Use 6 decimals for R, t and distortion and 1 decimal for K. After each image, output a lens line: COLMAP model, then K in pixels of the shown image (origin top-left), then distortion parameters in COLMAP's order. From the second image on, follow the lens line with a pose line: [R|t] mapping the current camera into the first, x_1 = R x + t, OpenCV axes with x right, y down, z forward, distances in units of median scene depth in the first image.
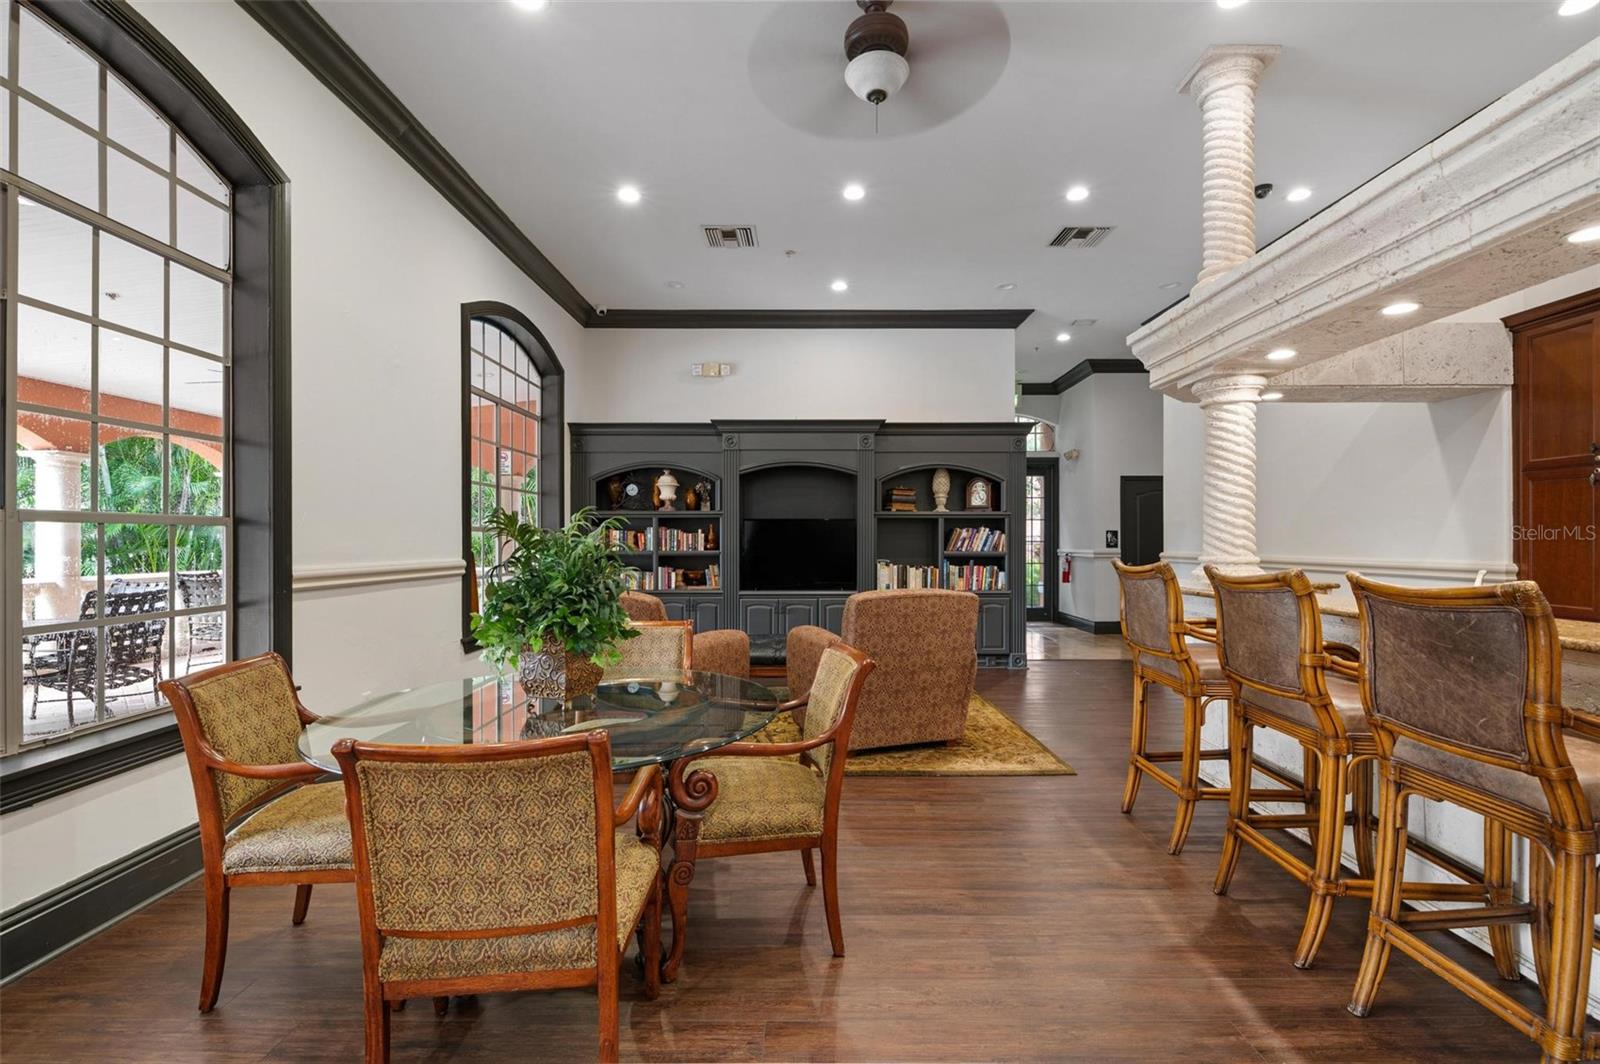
lens RADIAL K [[742.5, 0, 800.7], [0, 742.5, 539.1], [0, 0, 1]] dist [0.002864, 0.000016]
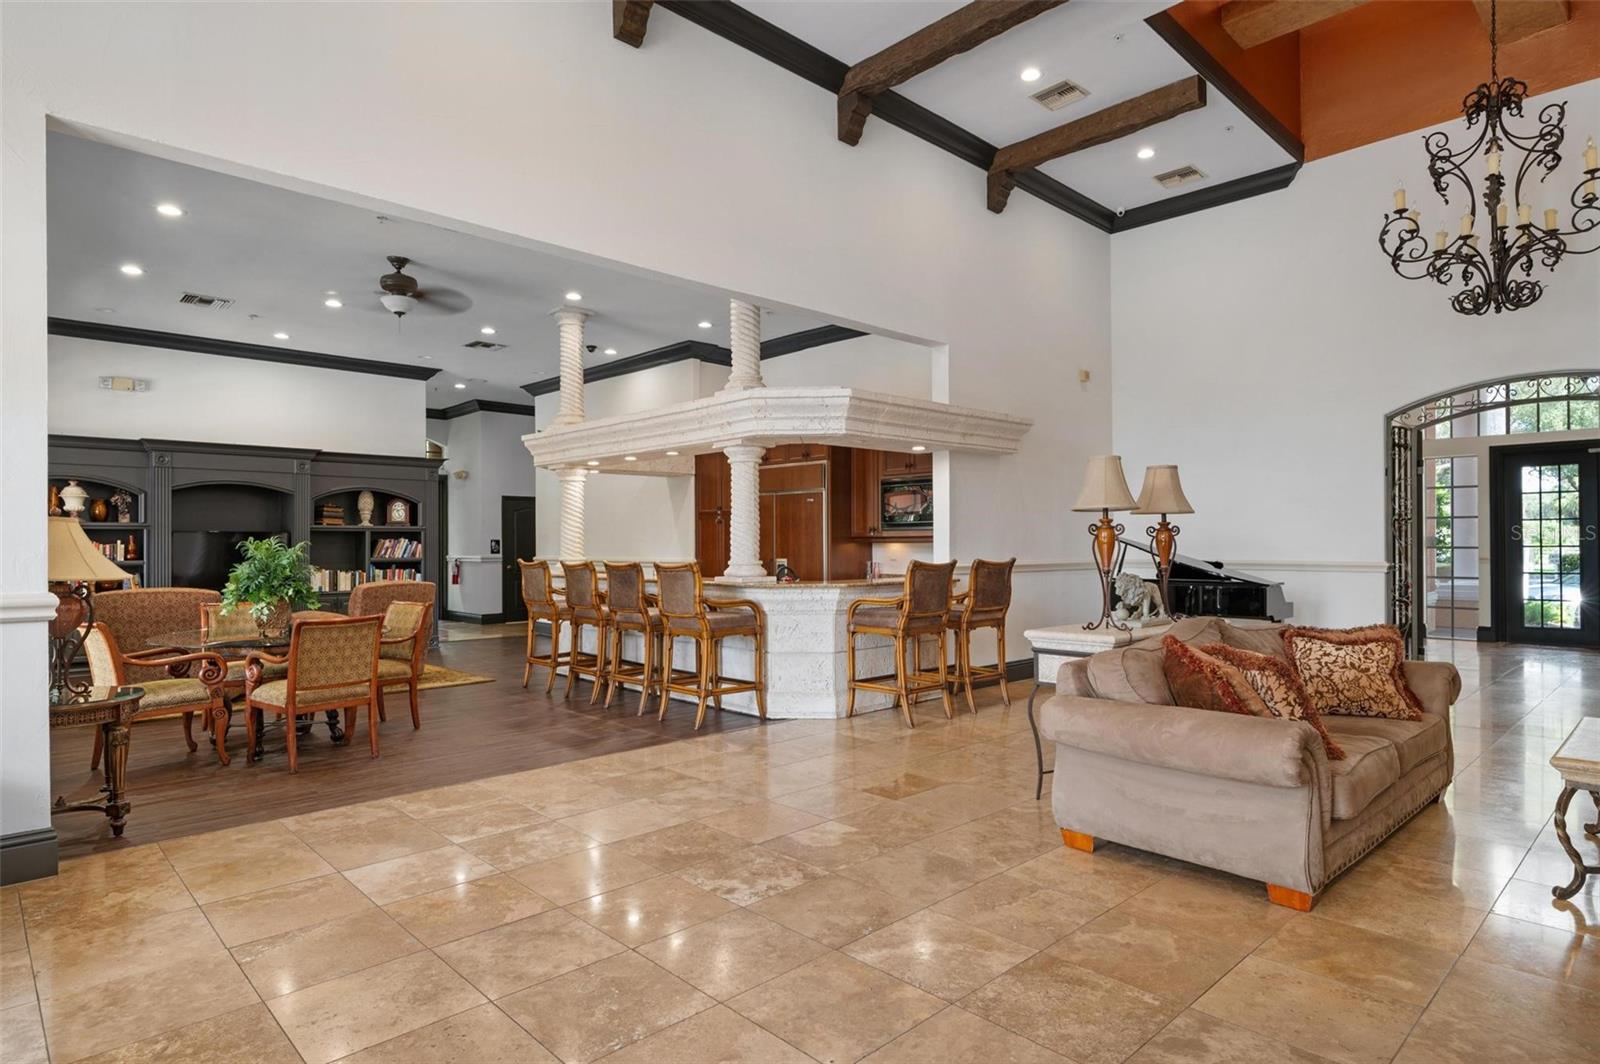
lens RADIAL K [[895.4, 0, 802.7], [0, 895.4, 537.4], [0, 0, 1]] dist [0.001610, 0.000284]
pose [[0.728270, 0.001321, 0.685289, -0.307205], [0.003707, 0.999976, -0.005867, -0.006596], [-0.685280, 0.006813, 0.728247, -0.581601]]
